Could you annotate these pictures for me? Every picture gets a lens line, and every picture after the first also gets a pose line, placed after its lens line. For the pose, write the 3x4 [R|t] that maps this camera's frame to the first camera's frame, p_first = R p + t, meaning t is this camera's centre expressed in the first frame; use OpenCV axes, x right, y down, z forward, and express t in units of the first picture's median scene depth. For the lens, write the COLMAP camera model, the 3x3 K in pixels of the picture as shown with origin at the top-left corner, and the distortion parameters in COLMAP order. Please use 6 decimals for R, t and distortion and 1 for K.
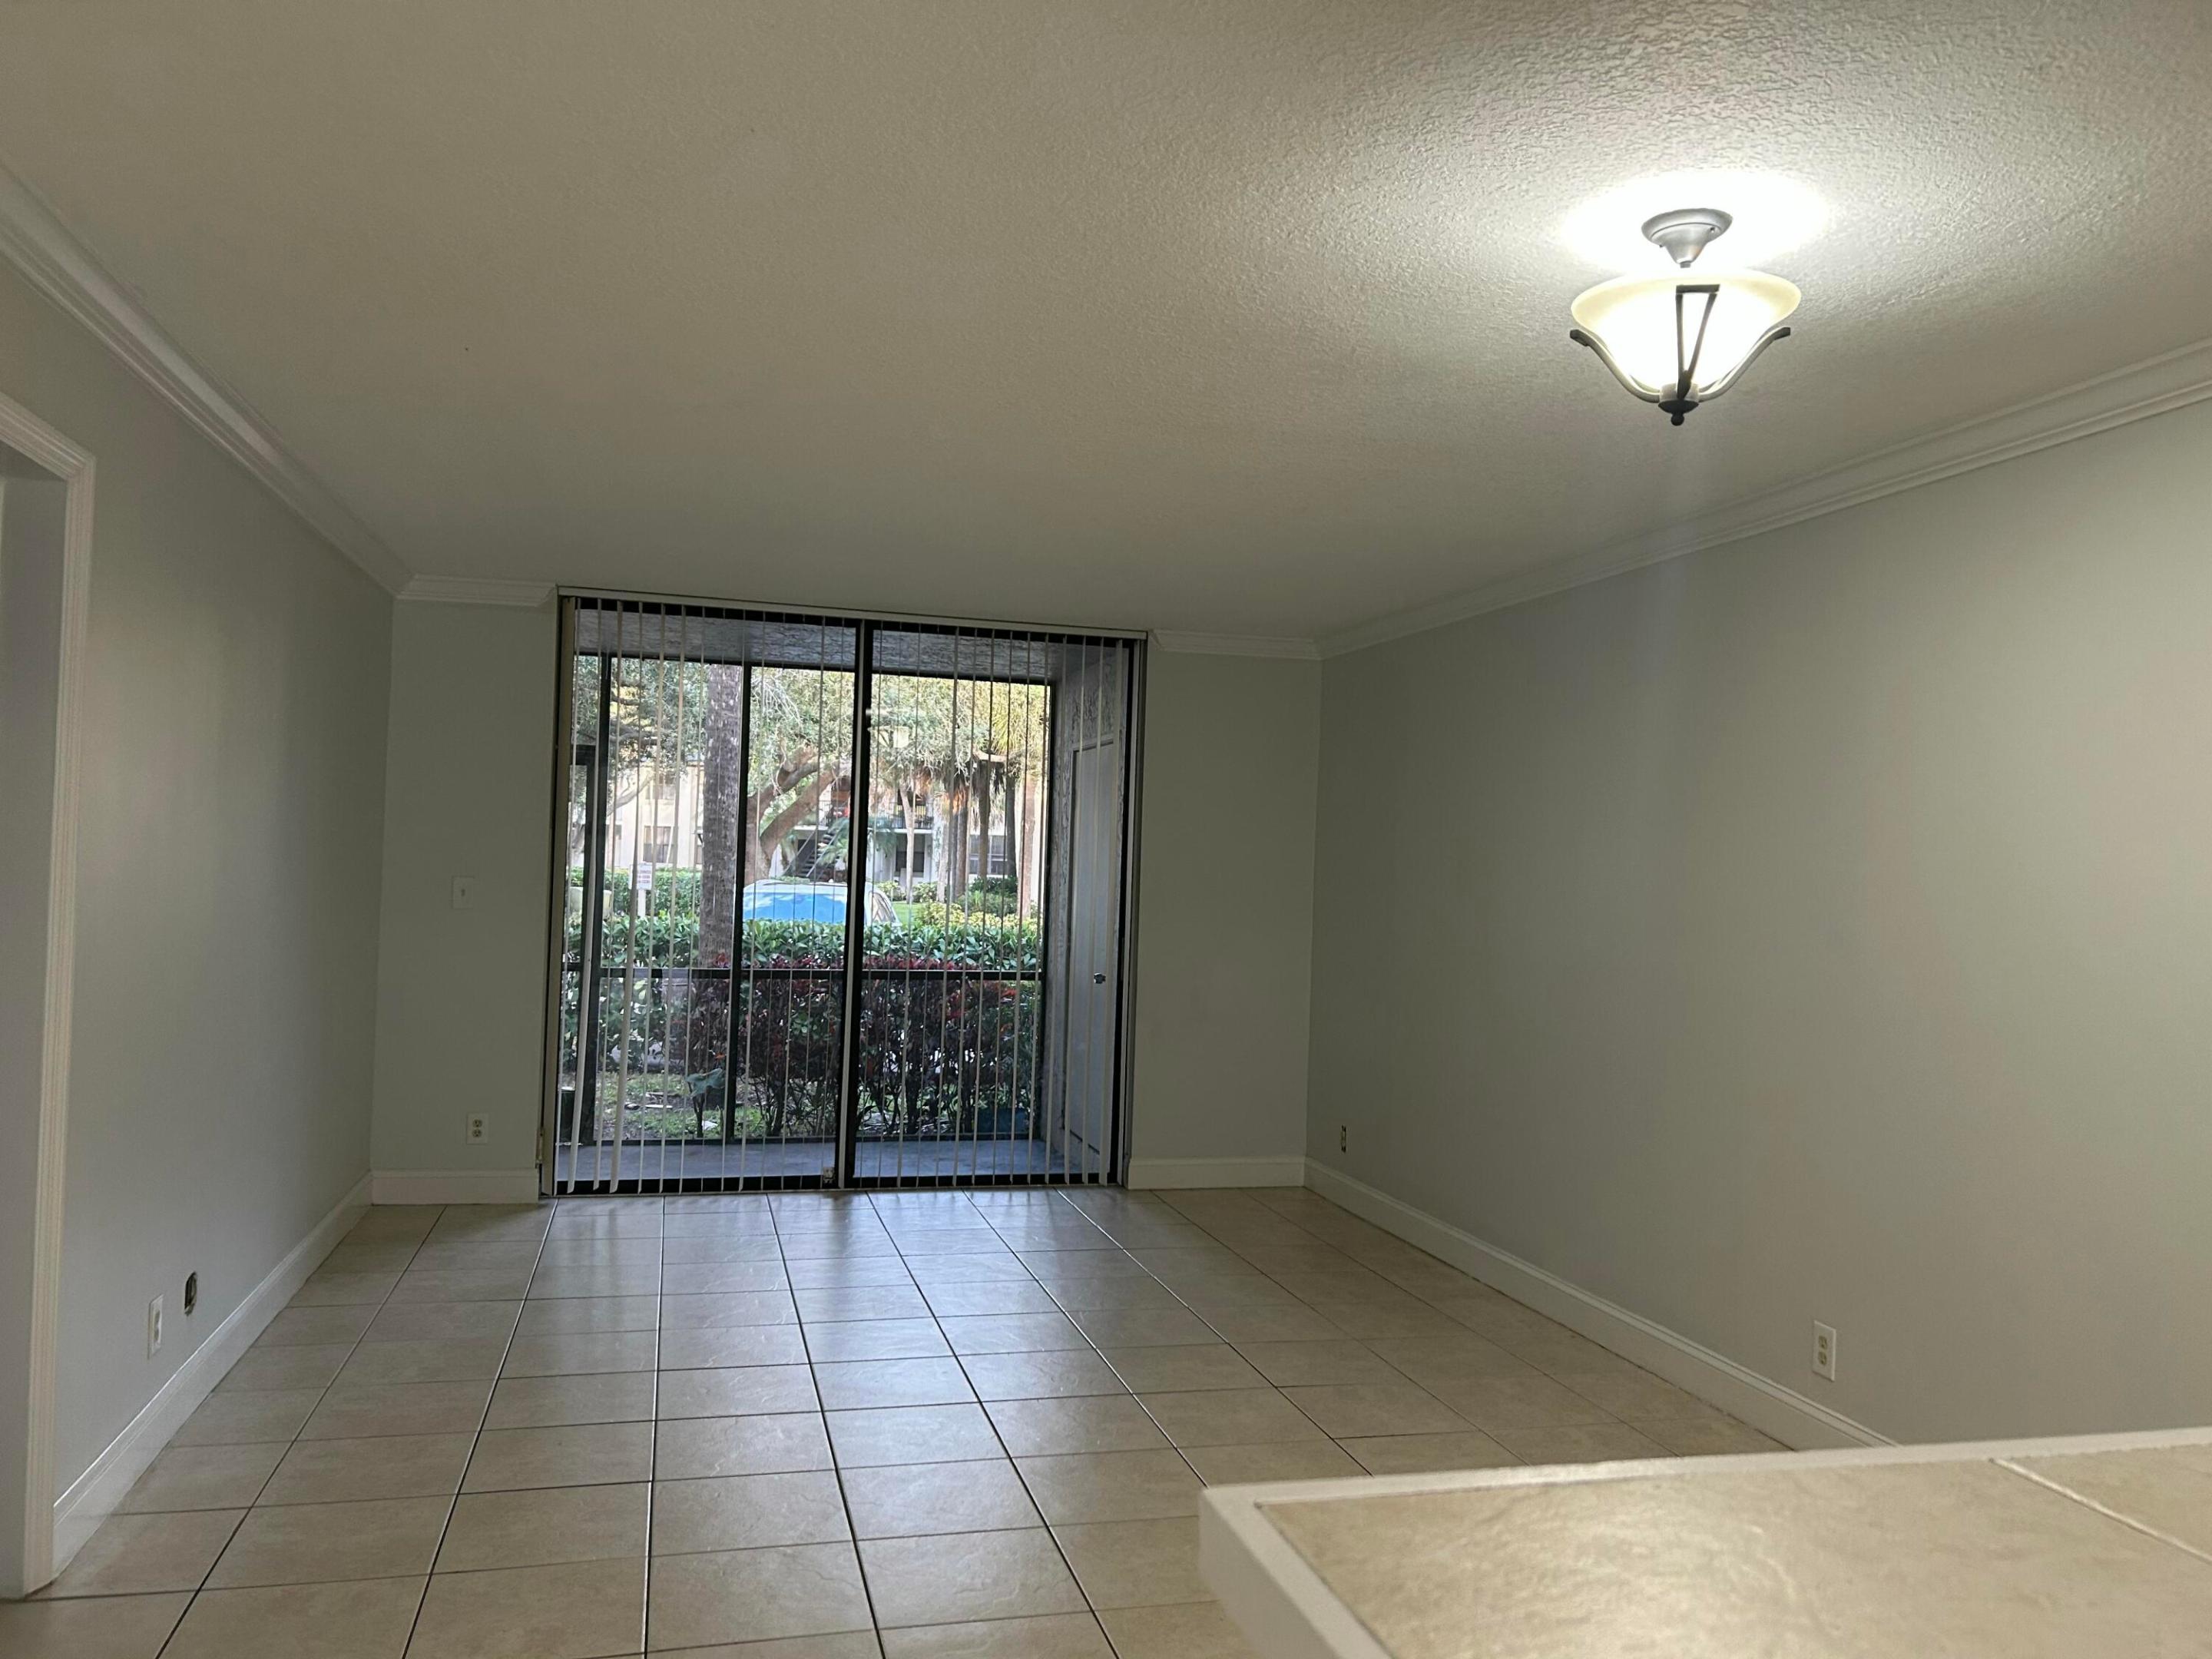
lens RADIAL K [[1644.9, 0, 1106.0], [0, 1644.9, 829.5], [0, 0, 1]] dist [0.139586, -0.001811]
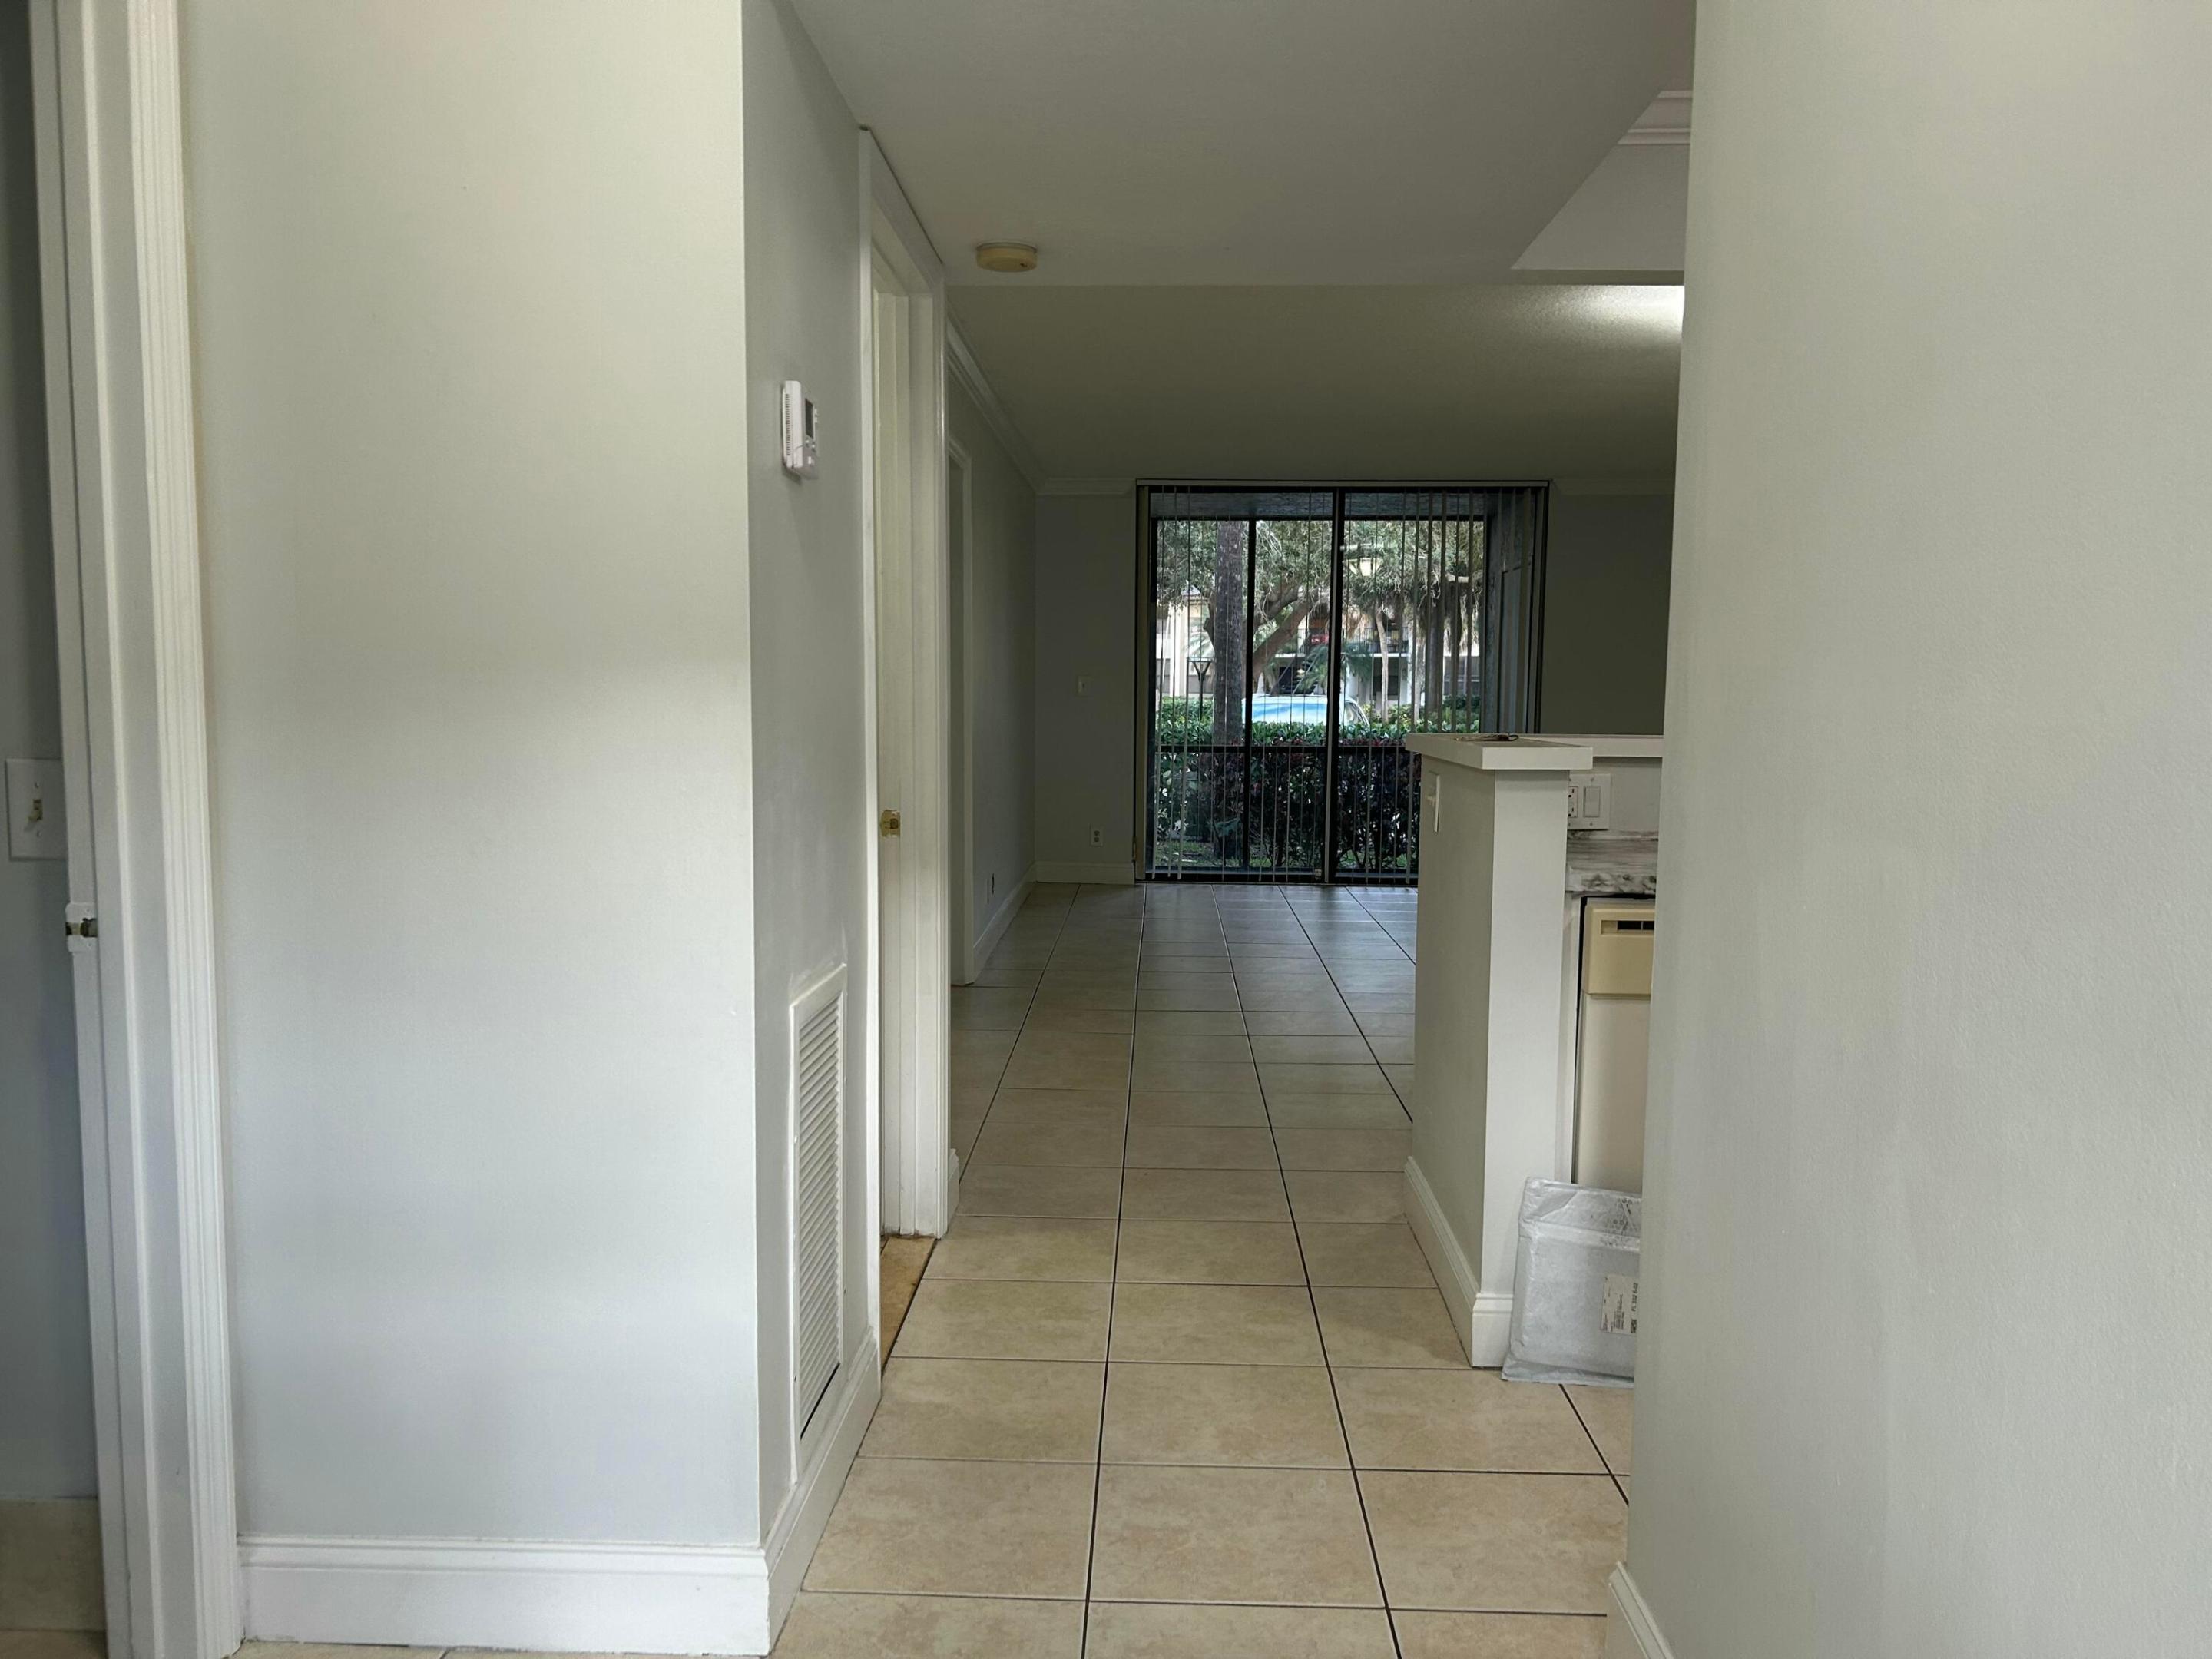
lens RADIAL K [[1644.9, 0, 1106.0], [0, 1644.9, 829.5], [0, 0, 1]] dist [0.139586, -0.001811]
pose [[0.959005, 0.003190, -0.283373, 0.038386], [0.025941, 0.994751, 0.098986, 0.011206], [0.282201, -0.102279, 0.953888, -0.255431]]
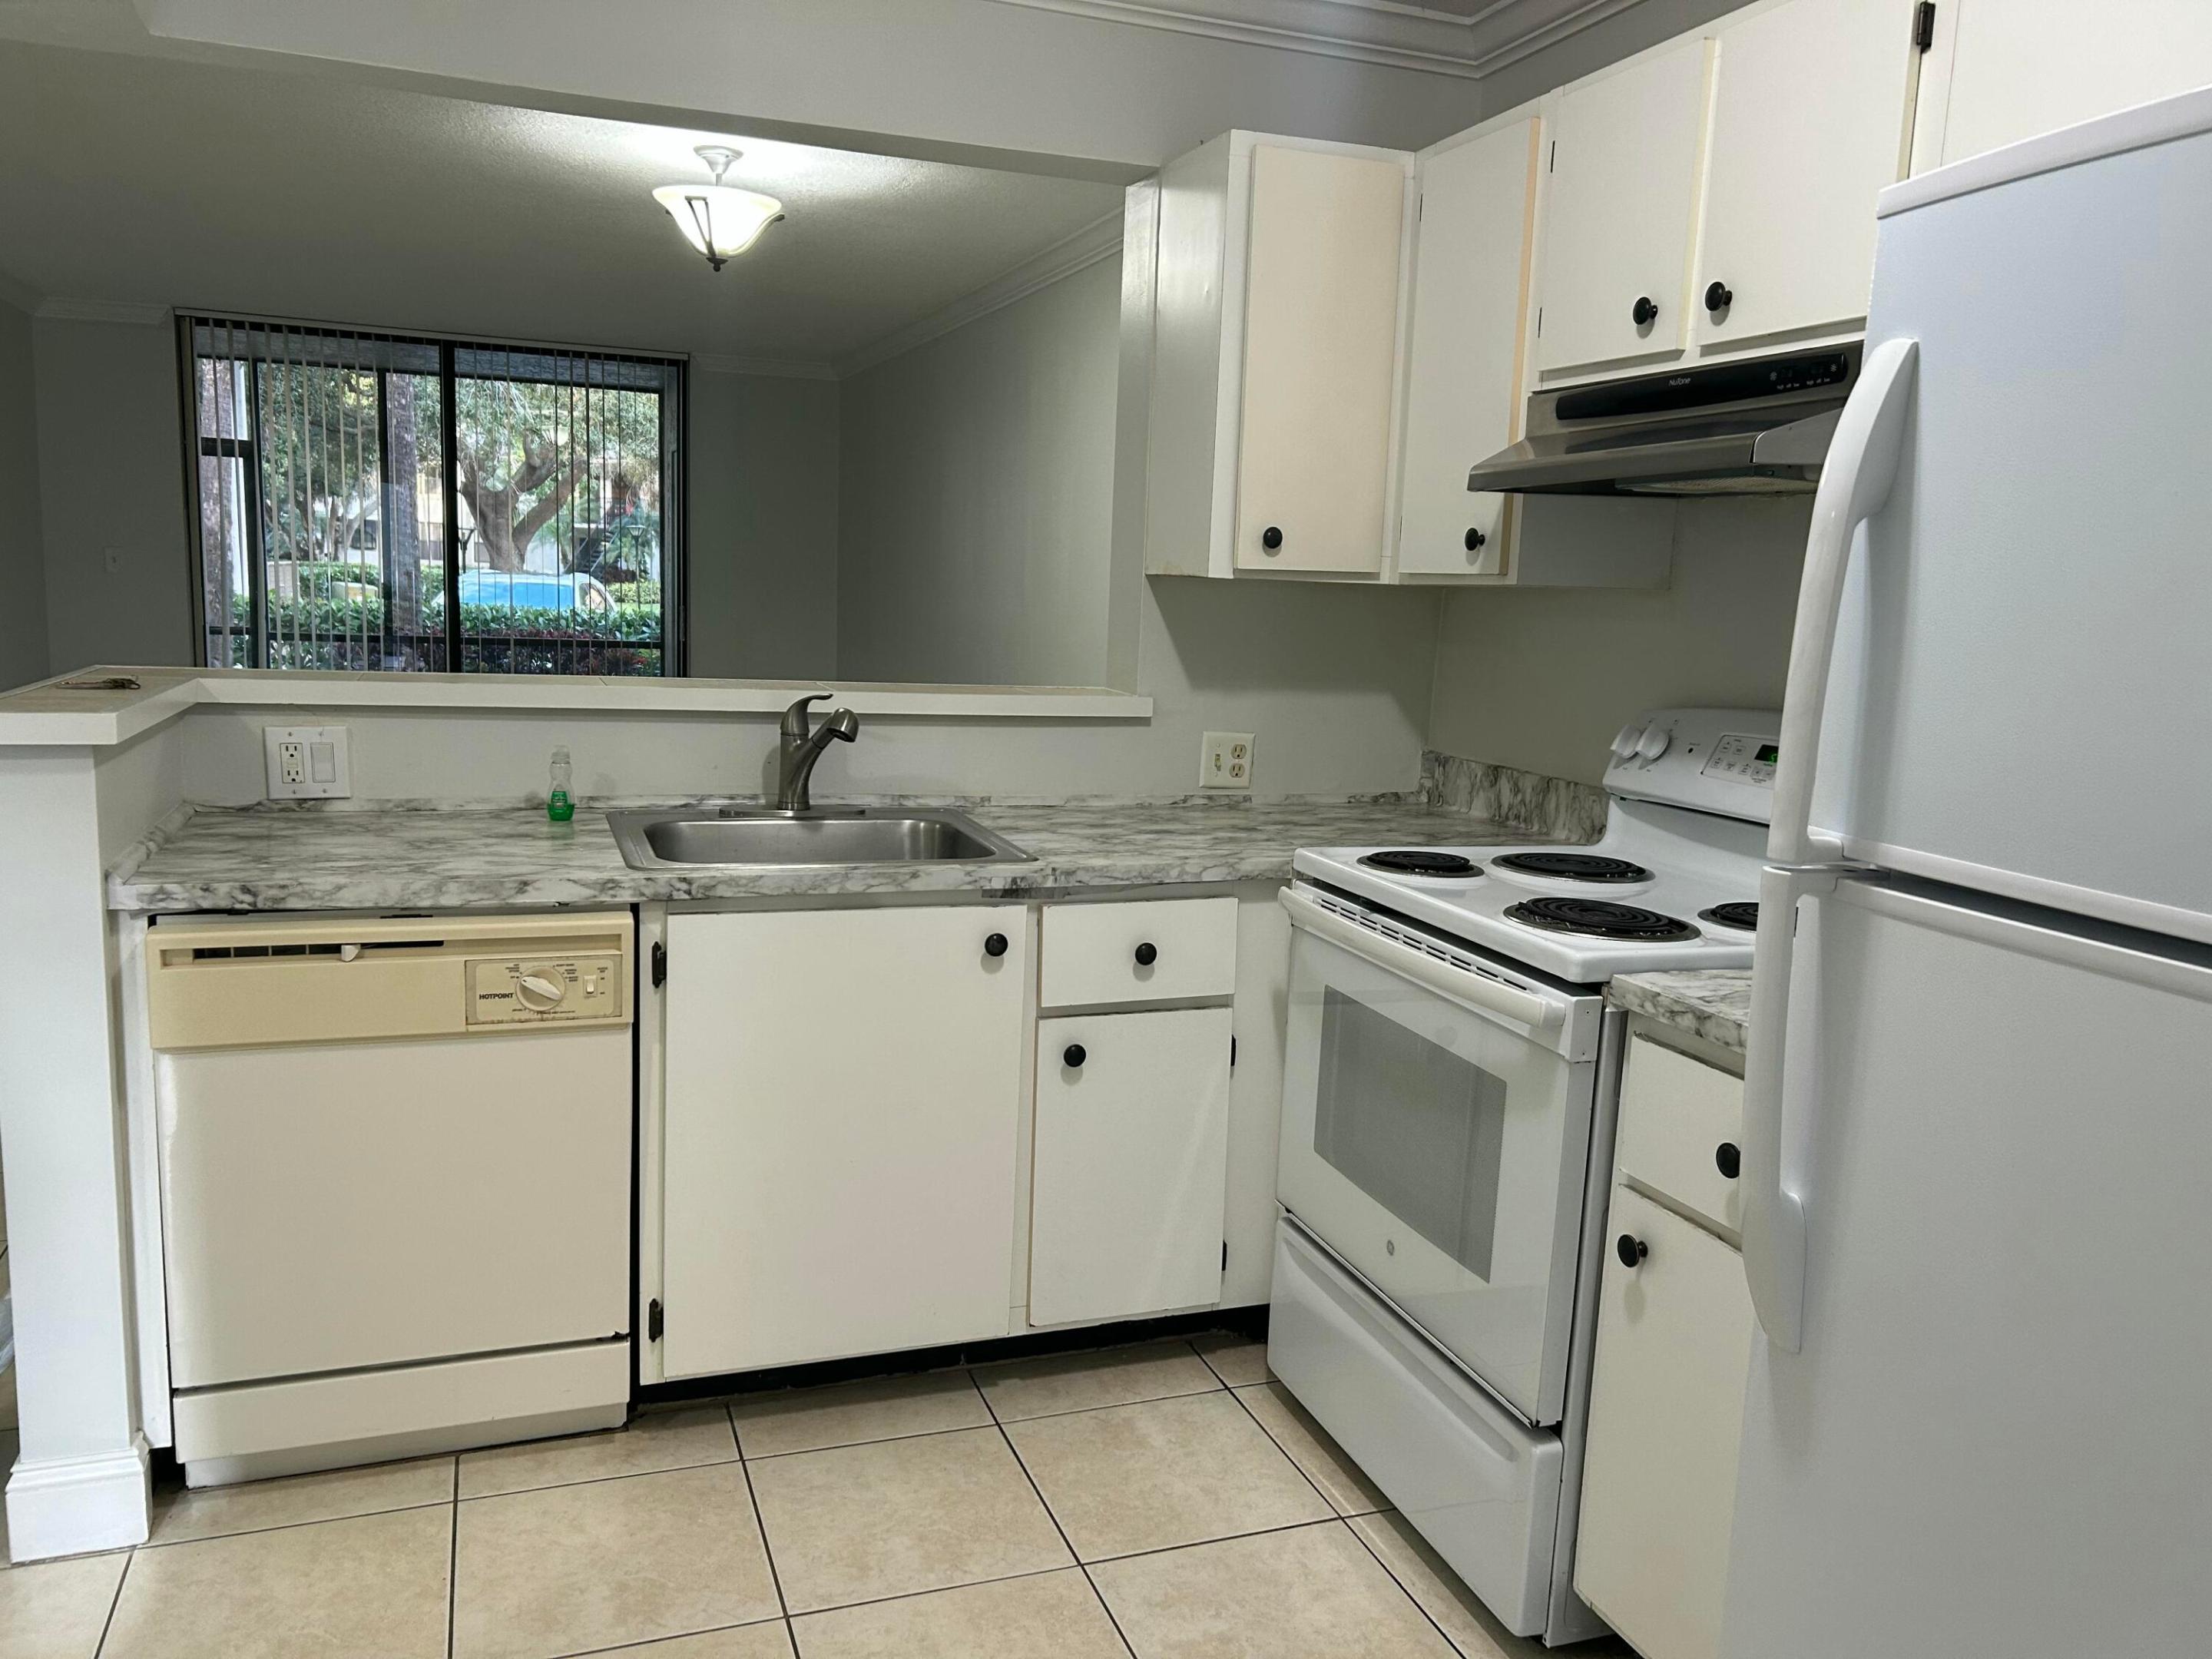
lens RADIAL K [[1675.3, 0, 1110.2], [0, 1675.3, 805.1], [0, 0, 1]] dist [0.009084, 0.002540]
pose [[0.994845, -0.002594, 0.101374, 0.124560], [-0.013528, 0.987342, 0.158027, 0.005675], [-0.100501, -0.158583, 0.982217, -0.182323]]
